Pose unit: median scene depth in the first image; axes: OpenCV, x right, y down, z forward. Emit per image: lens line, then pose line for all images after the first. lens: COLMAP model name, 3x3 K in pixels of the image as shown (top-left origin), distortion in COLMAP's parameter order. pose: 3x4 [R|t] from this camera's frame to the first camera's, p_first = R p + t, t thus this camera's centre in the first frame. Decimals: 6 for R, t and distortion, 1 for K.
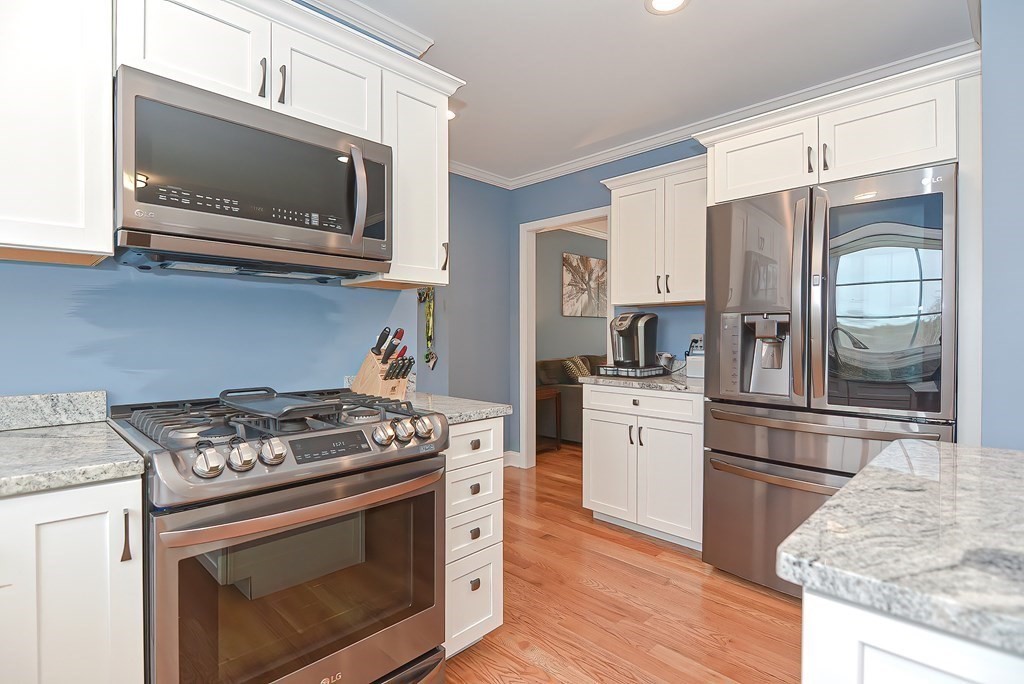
lens RADIAL K [[502.1, 0, 515.1], [0, 502.1, 339.7], [0, 0, 1]] dist [0.005389, -0.009486]
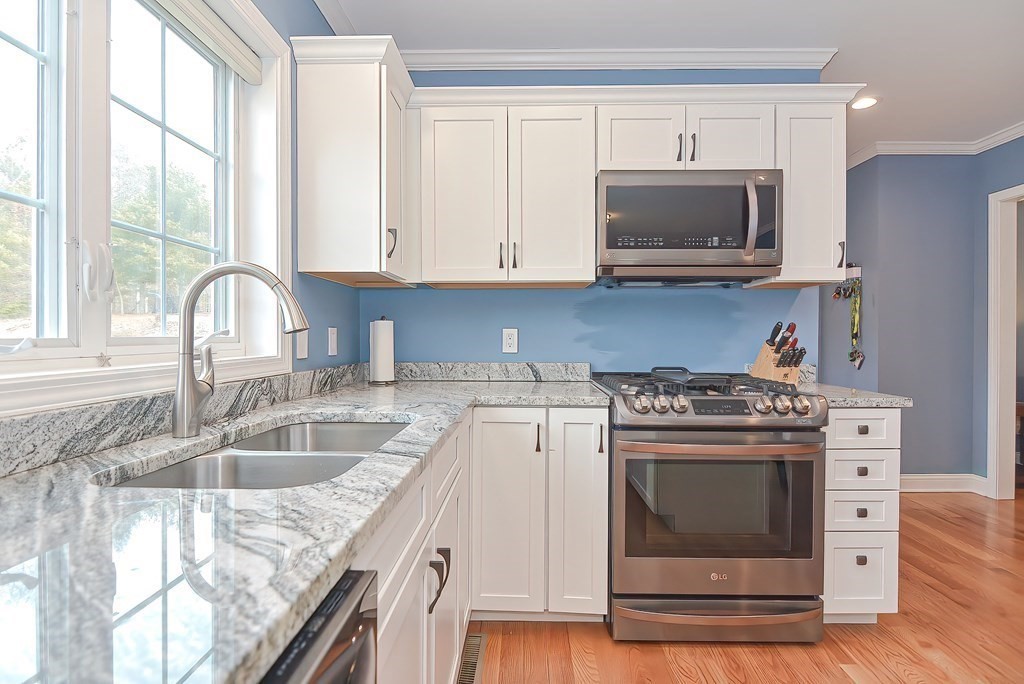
lens RADIAL K [[502.1, 0, 515.1], [0, 502.1, 339.7], [0, 0, 1]] dist [0.005389, -0.009486]
pose [[0.686394, 0.006545, -0.727201, 0.199718], [-0.008175, 0.999966, 0.001284, 0.022848], [0.727184, 0.005063, 0.686424, -0.288902]]
